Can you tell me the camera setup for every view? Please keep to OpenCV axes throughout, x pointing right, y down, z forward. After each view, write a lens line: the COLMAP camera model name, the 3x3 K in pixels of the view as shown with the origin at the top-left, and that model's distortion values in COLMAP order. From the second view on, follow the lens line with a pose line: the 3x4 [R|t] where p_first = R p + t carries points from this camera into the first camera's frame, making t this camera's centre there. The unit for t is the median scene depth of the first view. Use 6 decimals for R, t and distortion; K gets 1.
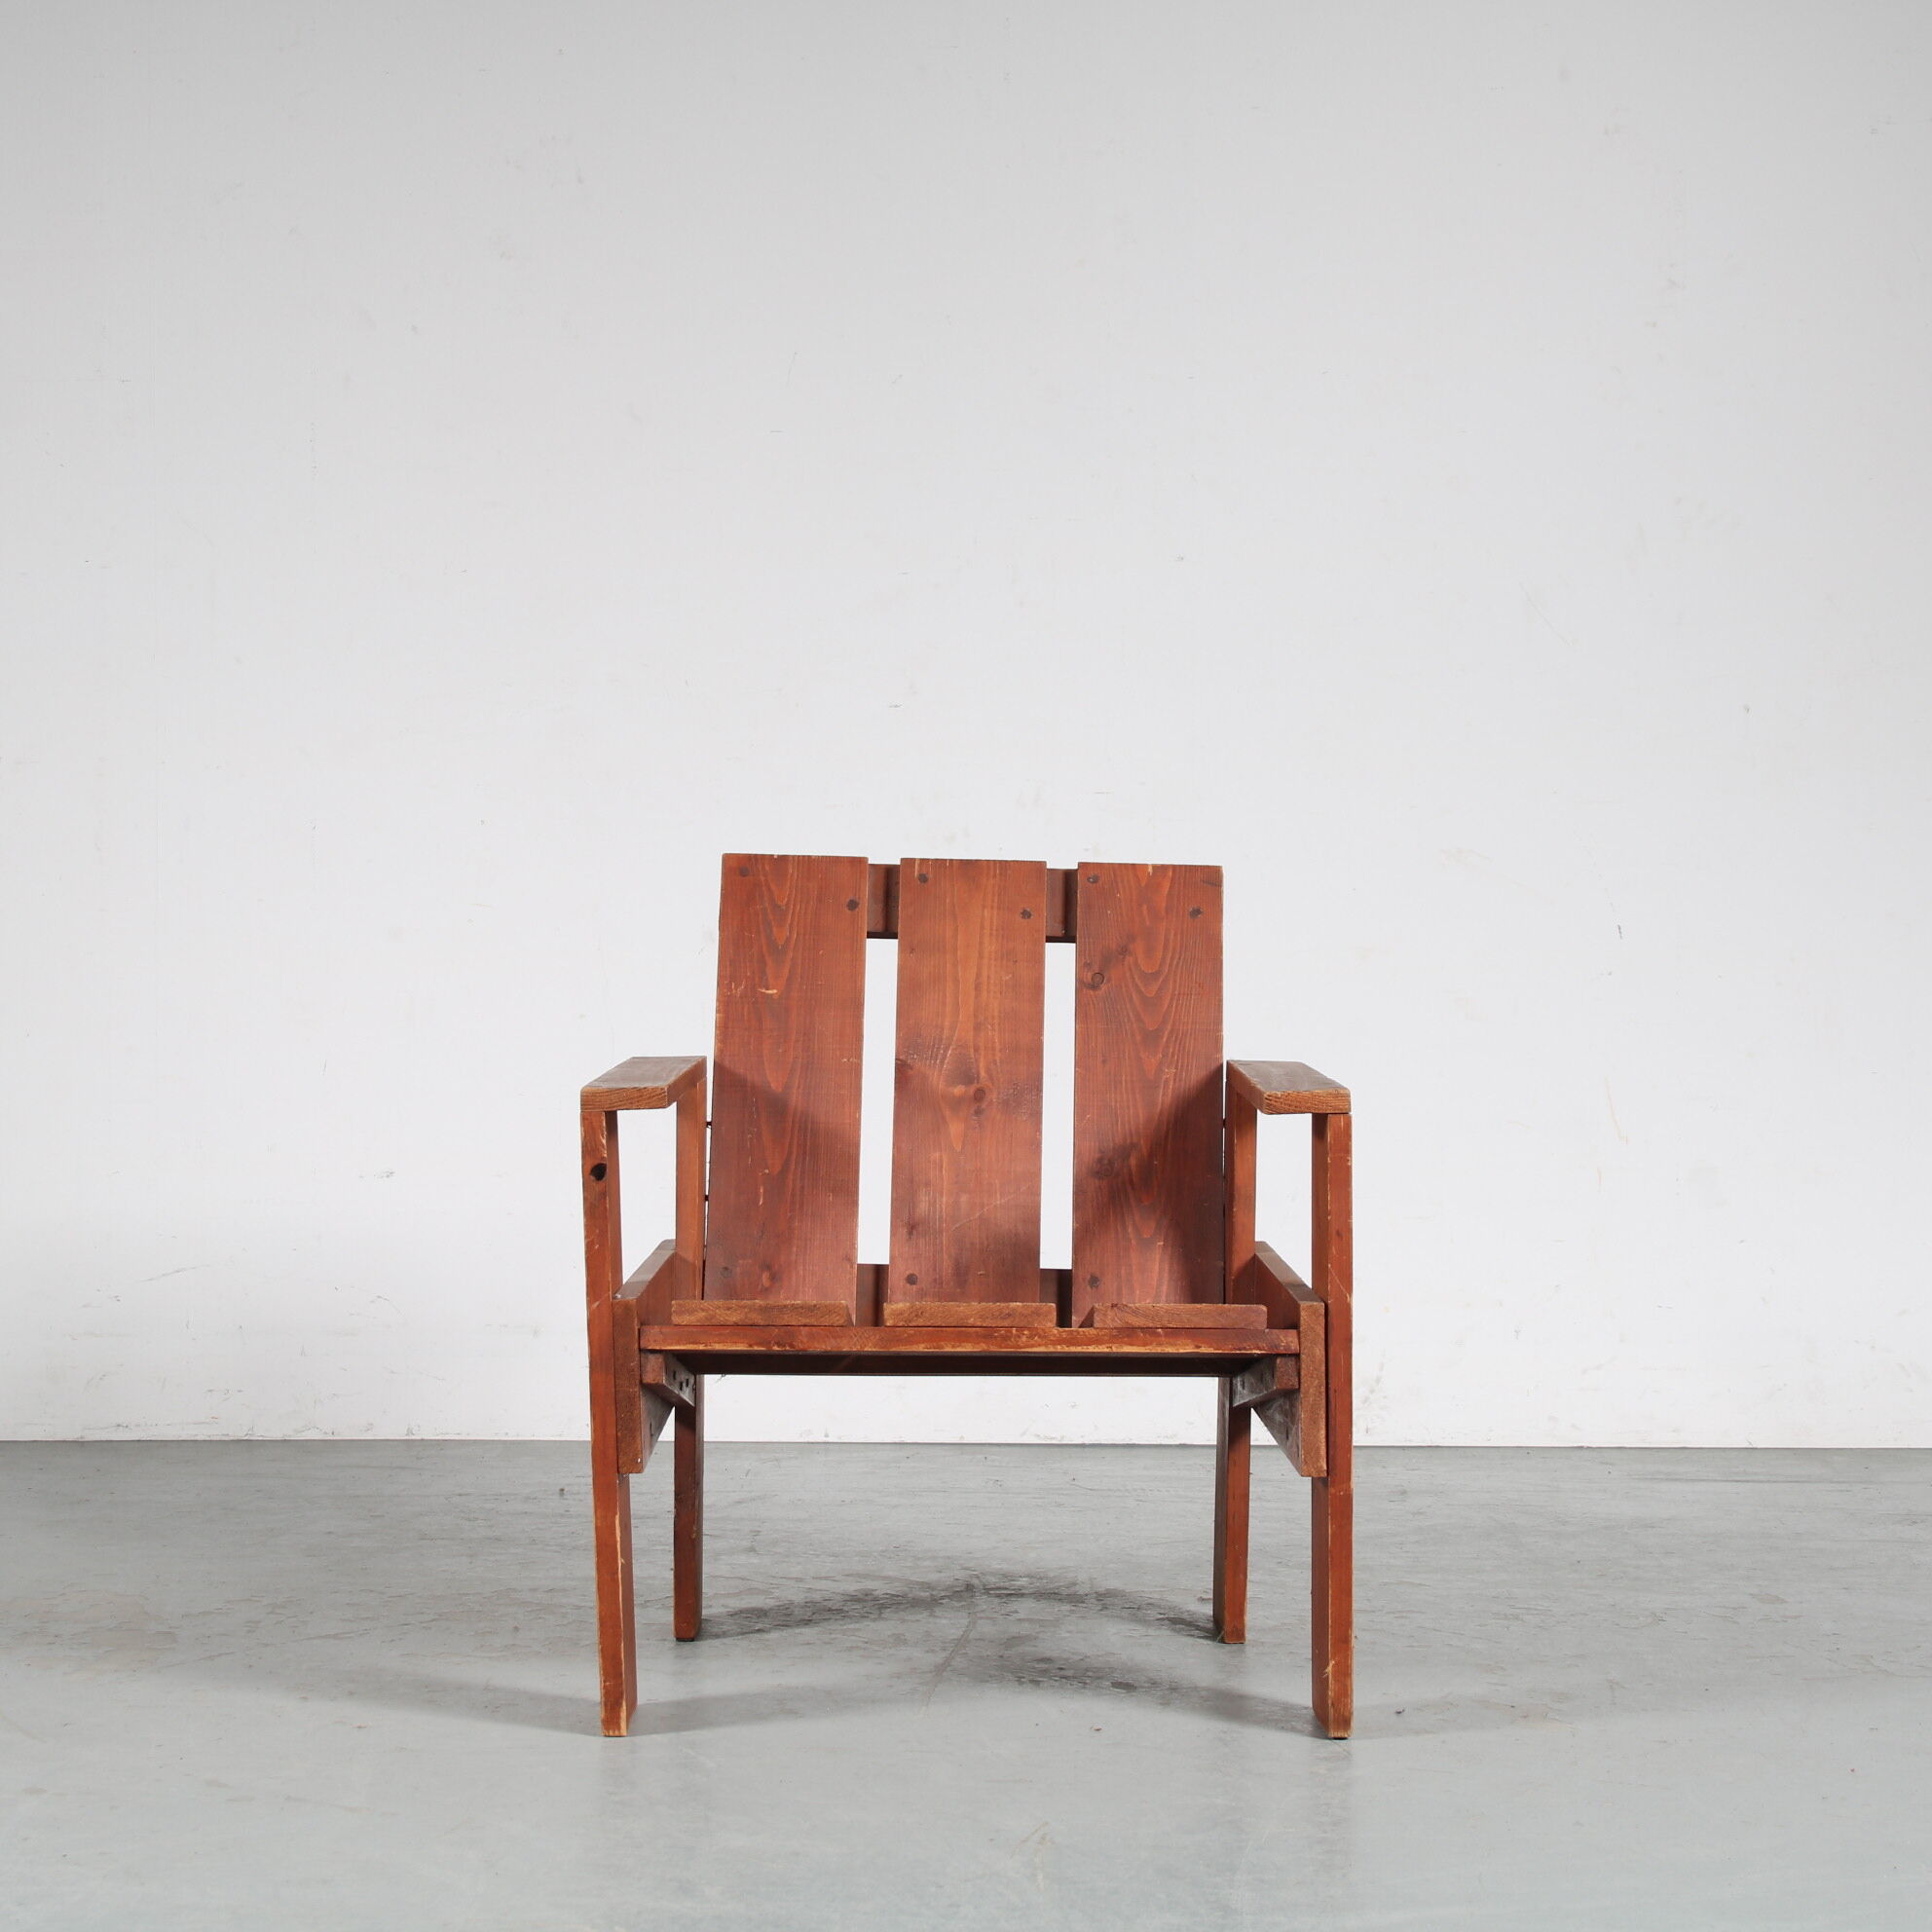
lens RADIAL K [[4584.4, 0, 966.0], [0, 4584.4, 966.0], [0, 0, 1]] dist [-0.013579, 0.098904]
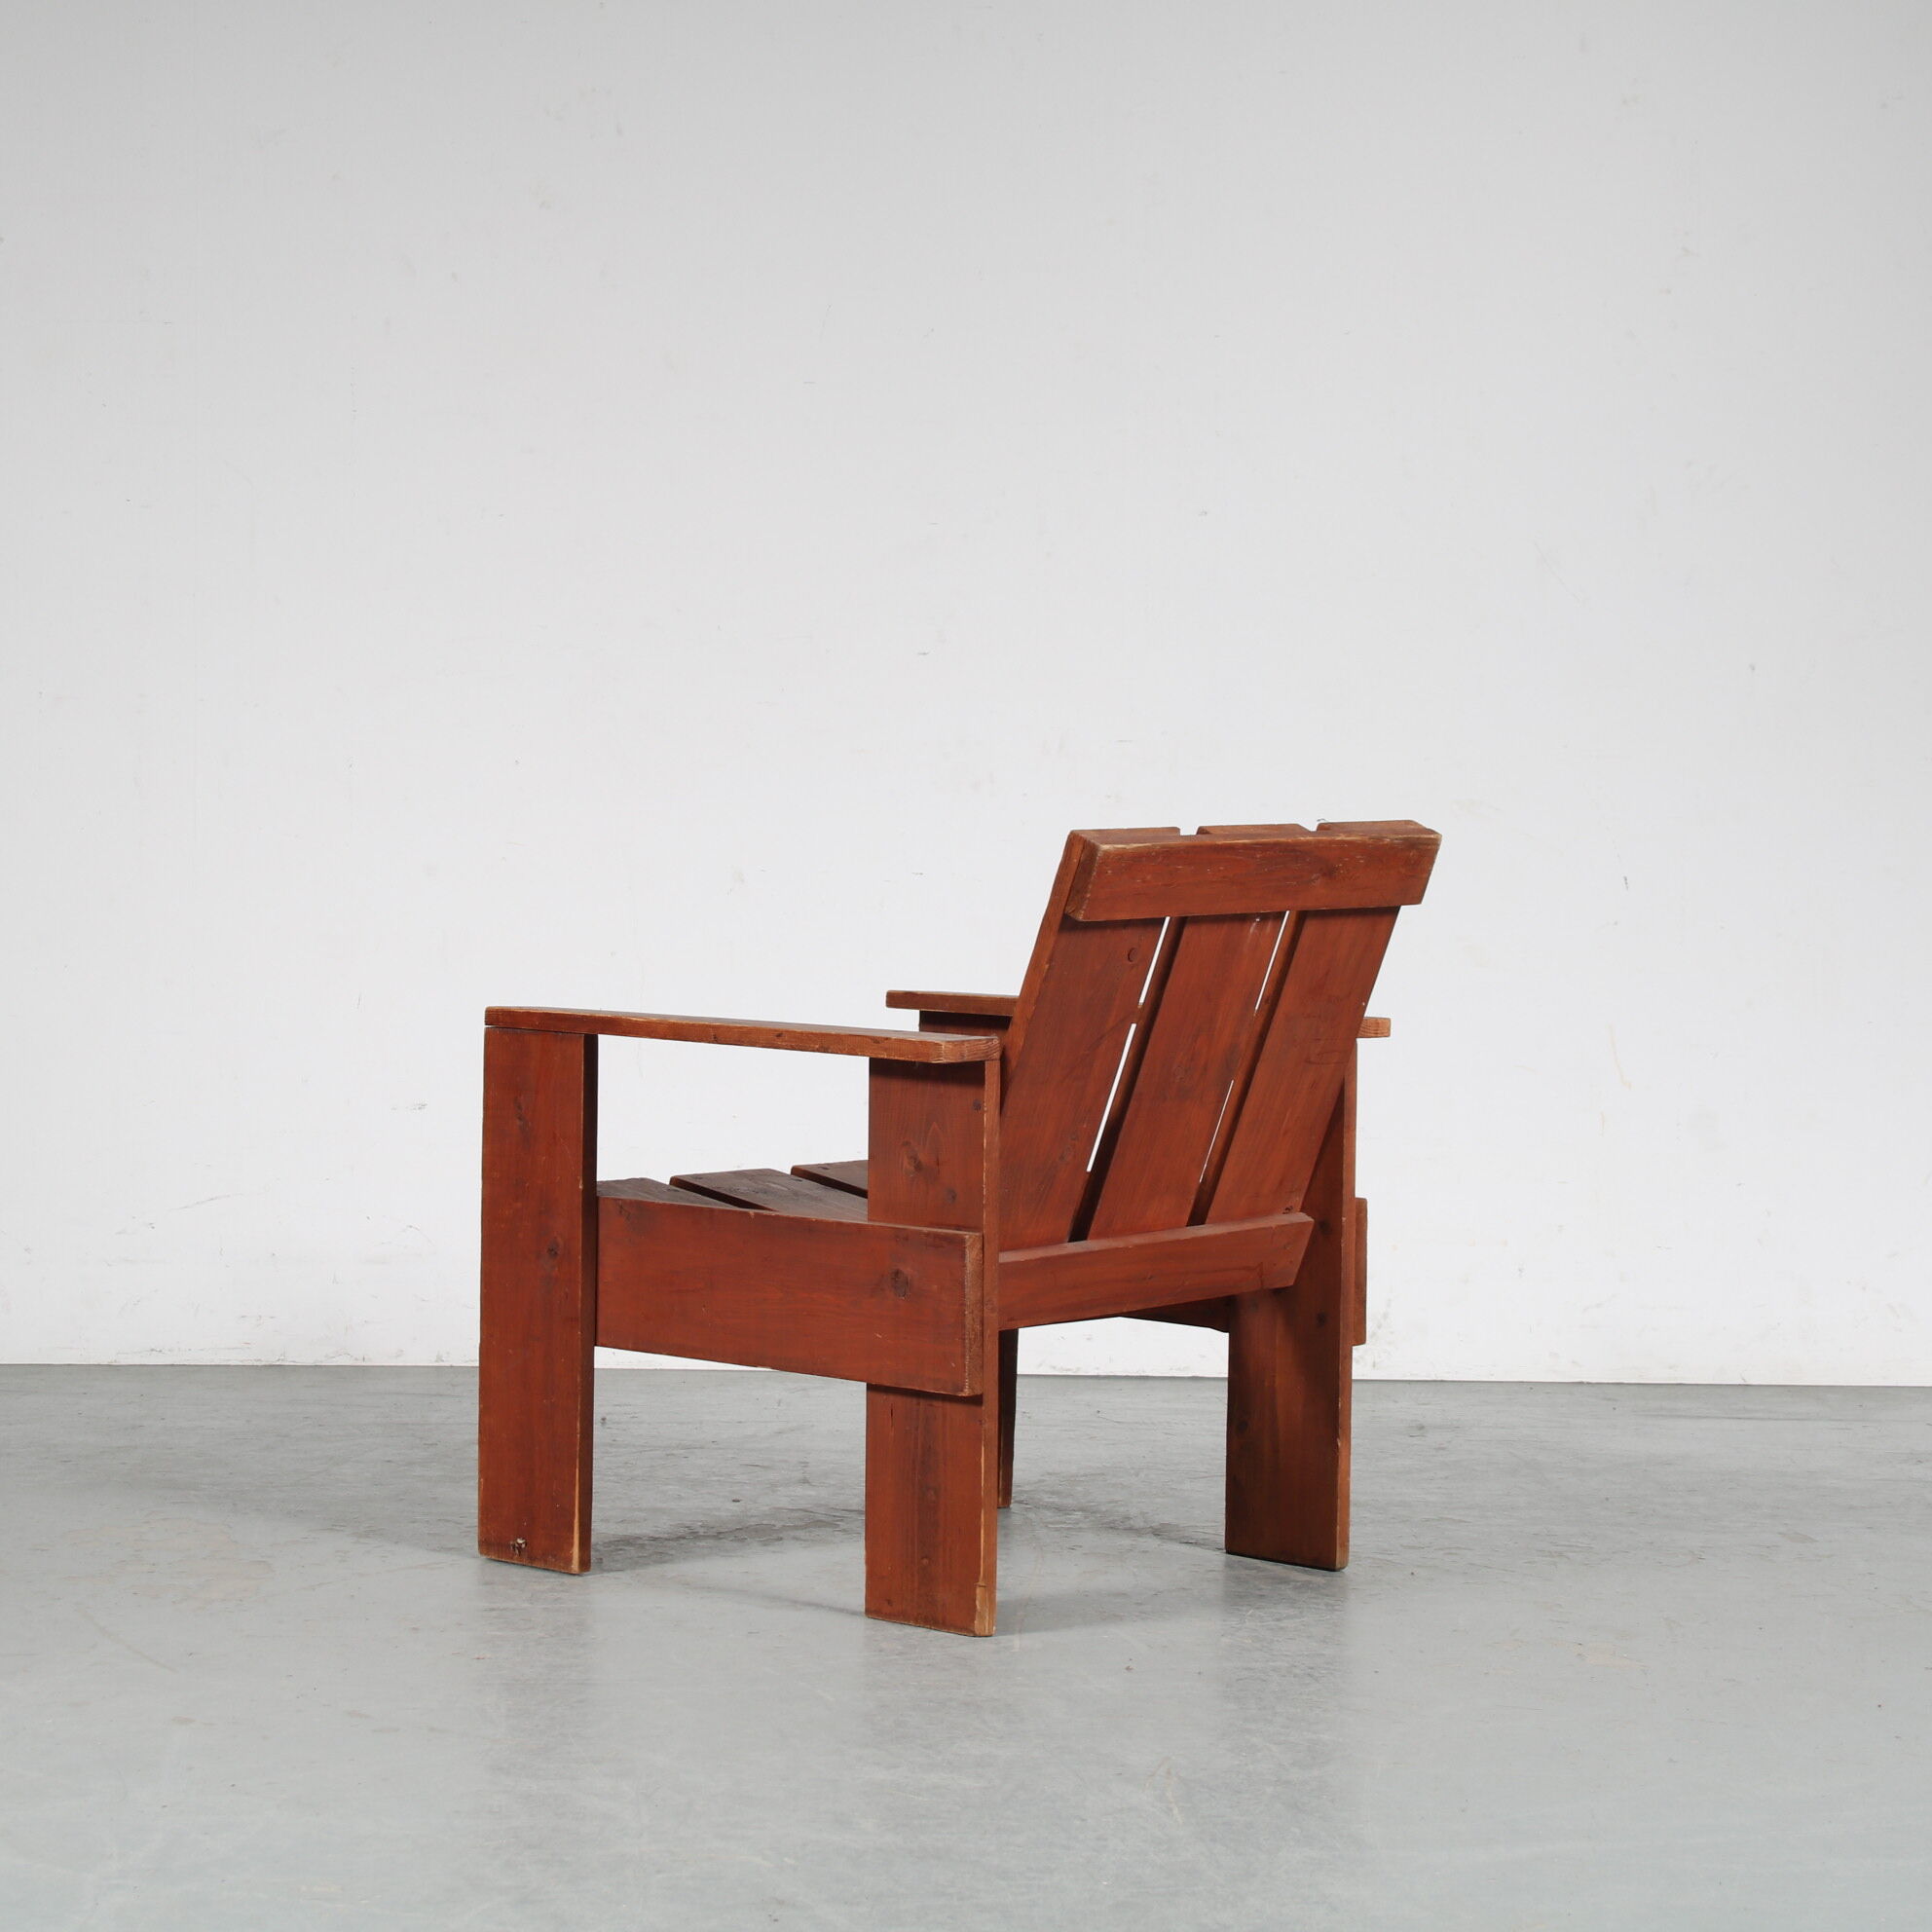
lens RADIAL K [[4584.4, 0, 966.0], [0, 4584.4, 966.0], [0, 0, 1]] dist [-0.013579, 0.098904]
pose [[0.999398, 0.010819, 0.032976, -0.049801], [-0.011531, 0.999703, 0.021449, -0.011694], [-0.032735, -0.021816, 0.999226, -0.029216]]
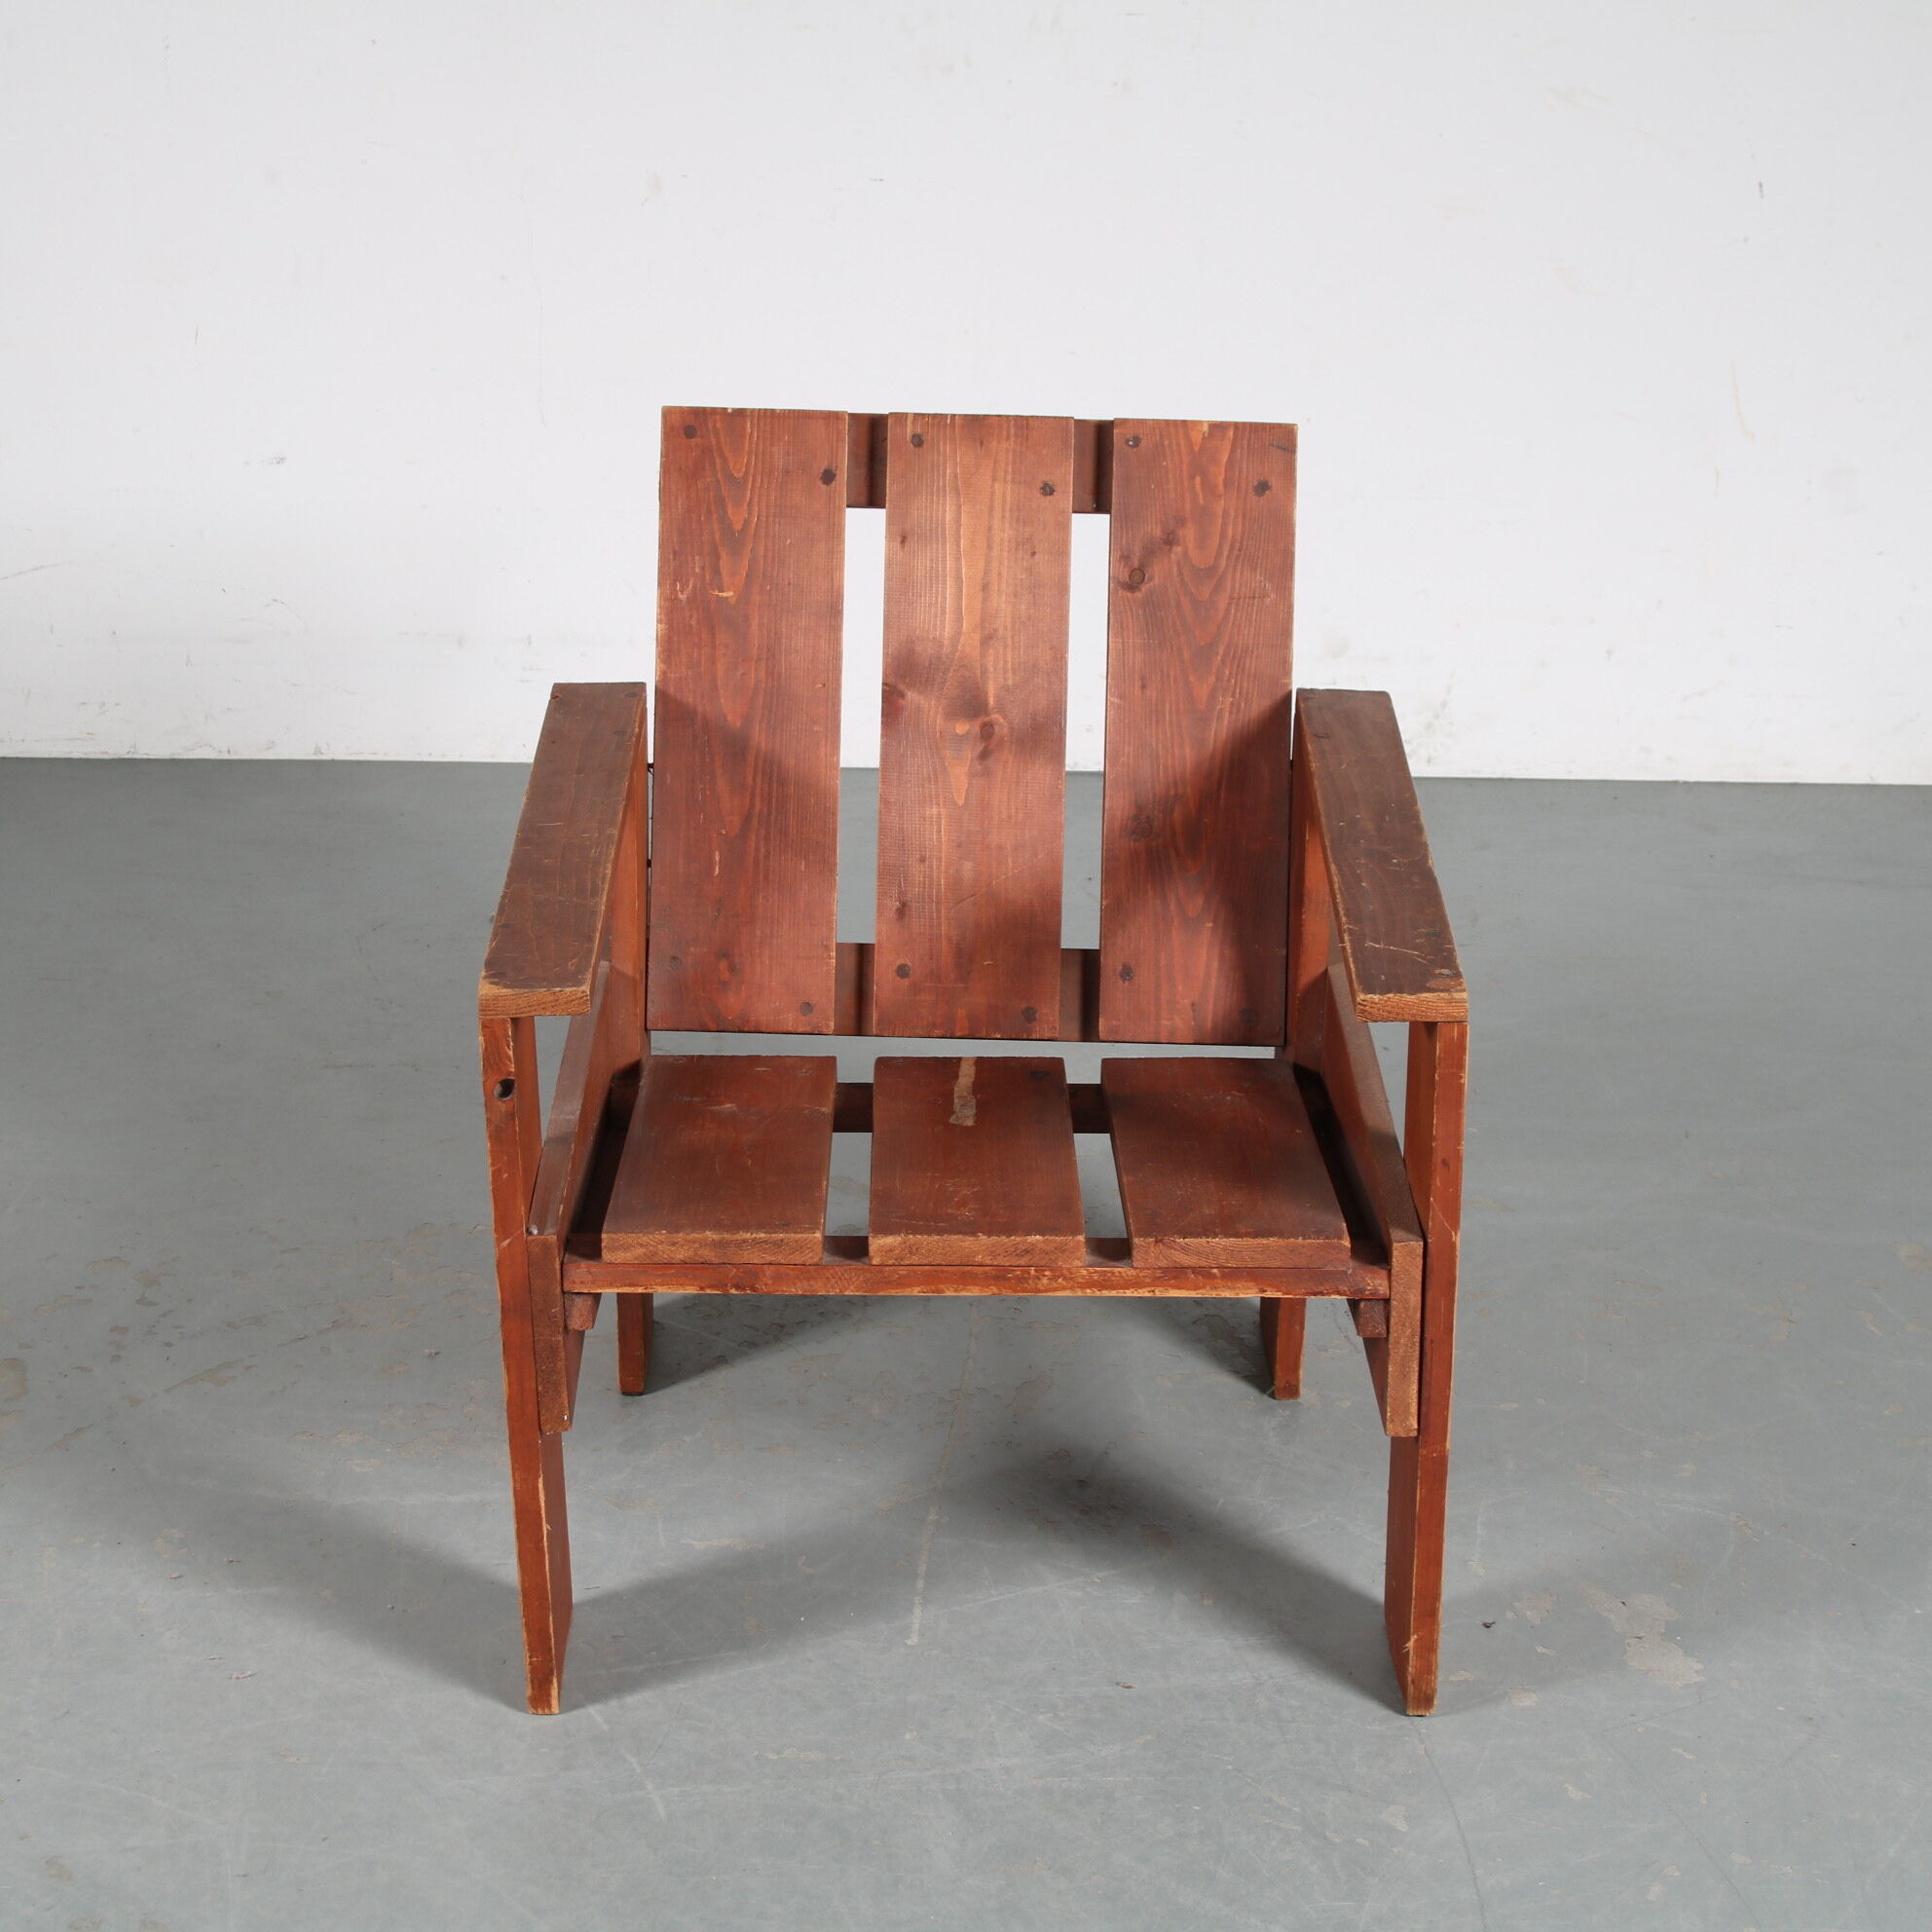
lens RADIAL K [[4584.4, 0, 966.0], [0, 4584.4, 966.0], [0, 0, 1]] dist [-0.013579, 0.098904]
pose [[0.999980, 0.004500, 0.004441, -0.004098], [-0.005776, 0.935825, 0.352417, -0.212268], [-0.002571, -0.352436, 0.935832, 0.230879]]
